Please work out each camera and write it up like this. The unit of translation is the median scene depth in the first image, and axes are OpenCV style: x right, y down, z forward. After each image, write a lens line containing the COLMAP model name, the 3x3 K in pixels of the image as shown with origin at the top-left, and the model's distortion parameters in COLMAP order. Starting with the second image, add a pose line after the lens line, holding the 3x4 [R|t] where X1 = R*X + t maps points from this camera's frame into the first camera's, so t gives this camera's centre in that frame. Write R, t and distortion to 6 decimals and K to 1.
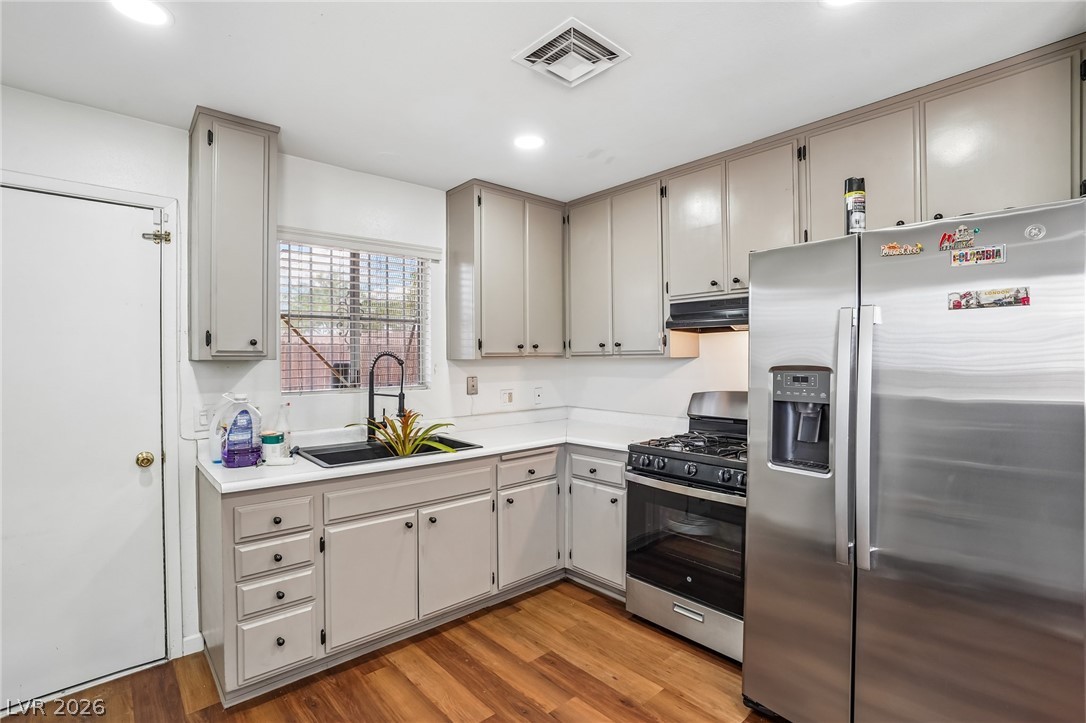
lens RADIAL K [[515.7, 0, 562.1], [0, 515.7, 357.7], [0, 0, 1]] dist [-0.049111, 0.009647]
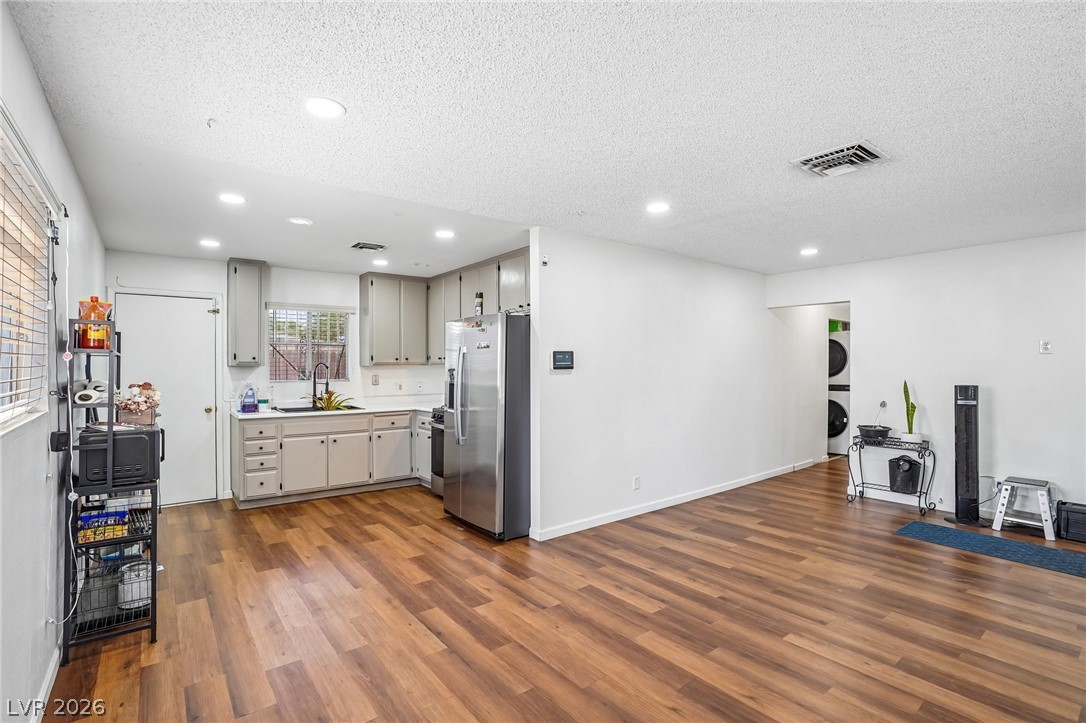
lens RADIAL K [[515.7, 0, 551.0], [0, 515.7, 364.5], [0, 0, 1]] dist [-0.049111, 0.009647]
pose [[0.996850, 0.003067, -0.079249, 0.821904], [-0.002998, 0.999995, 0.000983, -0.007063], [0.079251, -0.000742, 0.996854, -1.065158]]
